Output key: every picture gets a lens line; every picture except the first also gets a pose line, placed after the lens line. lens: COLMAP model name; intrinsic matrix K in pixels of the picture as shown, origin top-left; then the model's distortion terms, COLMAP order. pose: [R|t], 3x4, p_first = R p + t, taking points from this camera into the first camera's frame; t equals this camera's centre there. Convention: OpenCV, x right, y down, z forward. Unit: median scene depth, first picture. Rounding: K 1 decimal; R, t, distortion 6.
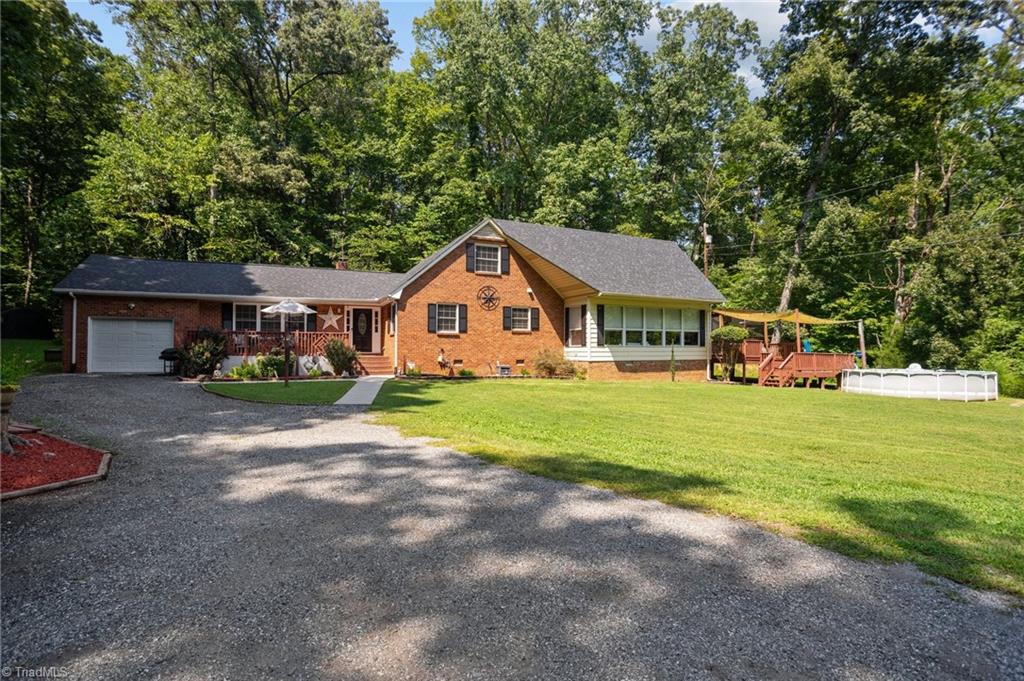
lens RADIAL K [[502.7, 0, 511.5], [0, 502.7, 354.3], [0, 0, 1]] dist [-0.060325, 0.027616]
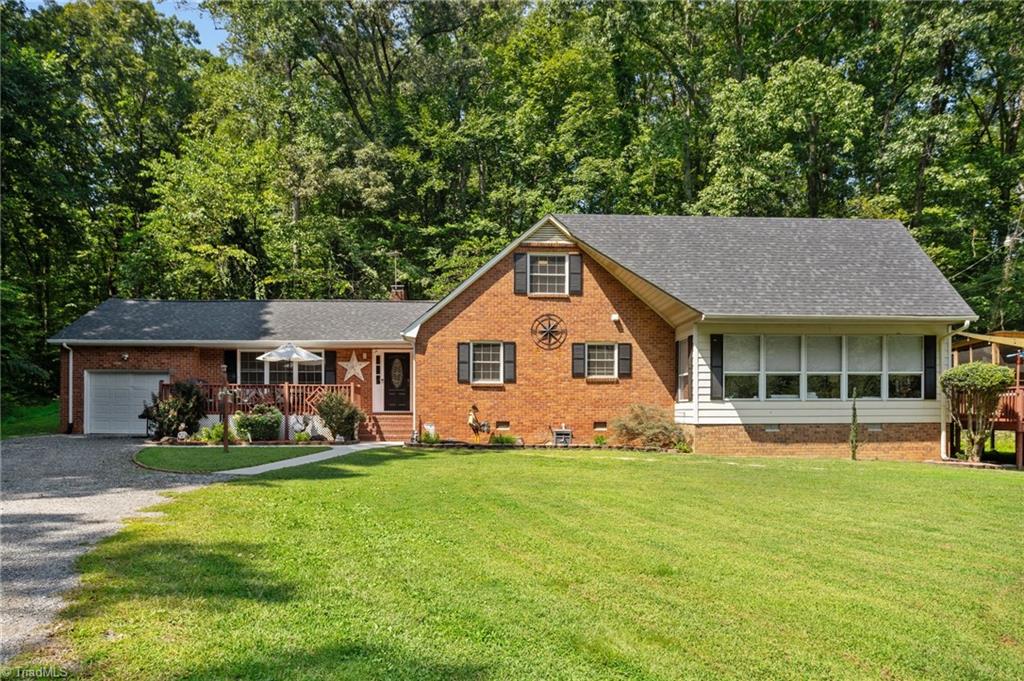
lens RADIAL K [[735.4, 0, 514.1], [0, 735.4, 422.4], [0, 0, 1]] dist [-0.006402, 0.000130]
pose [[0.928291, 0.003514, -0.371838, 0.277195], [-0.001296, 0.999980, 0.006215, 0.005845], [0.371853, -0.005287, 0.928277, 0.048906]]
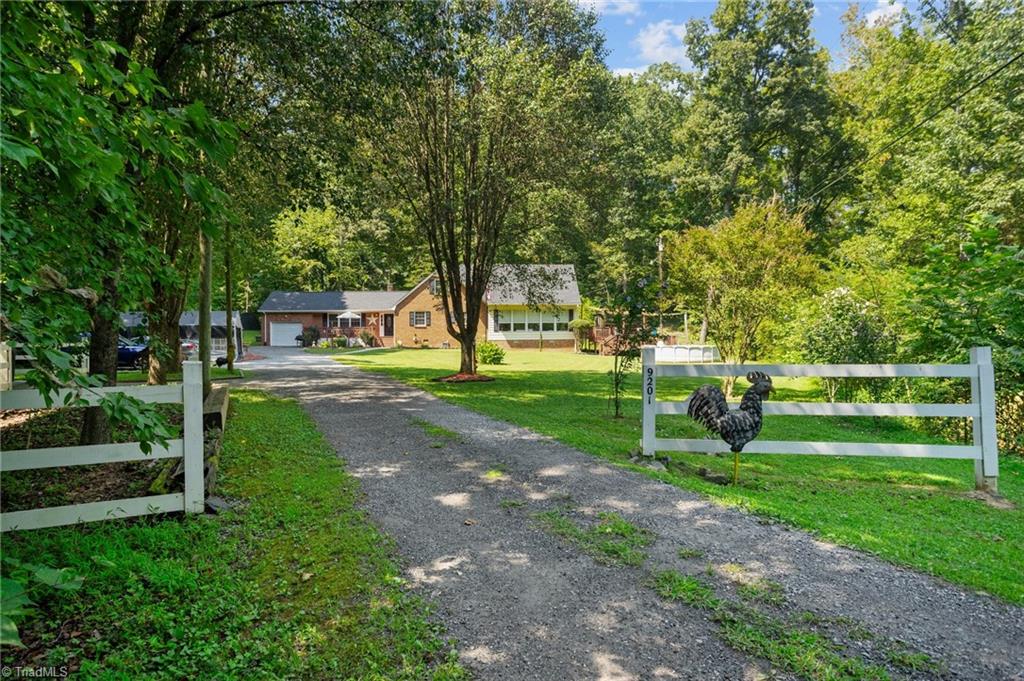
lens RADIAL K [[608.7, 0, 512.0], [0, 608.7, 340.5], [0, 0, 1]] dist [-0.001126, -0.000234]
pose [[0.934438, -0.004452, -0.356098, 1.007742], [0.004740, 0.999989, -0.000064, 0.015255], [0.356094, -0.001628, 0.934449, -1.055988]]
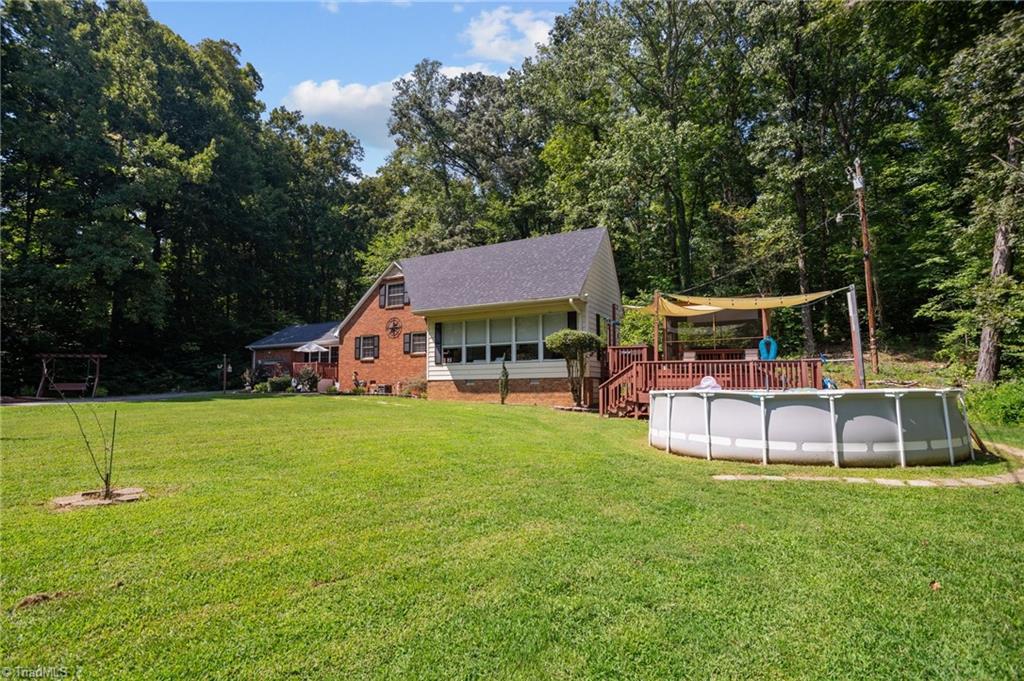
lens RADIAL K [[499.1, 0, 512.0], [0, 499.1, 340.5], [0, 0, 1]] dist [-0.064489, 0.022518]
pose [[0.593398, -0.081099, -0.800813, 1.014327], [0.000959, 0.994982, -0.100051, 0.032810], [0.804908, 0.058602, 0.590498, 0.527461]]
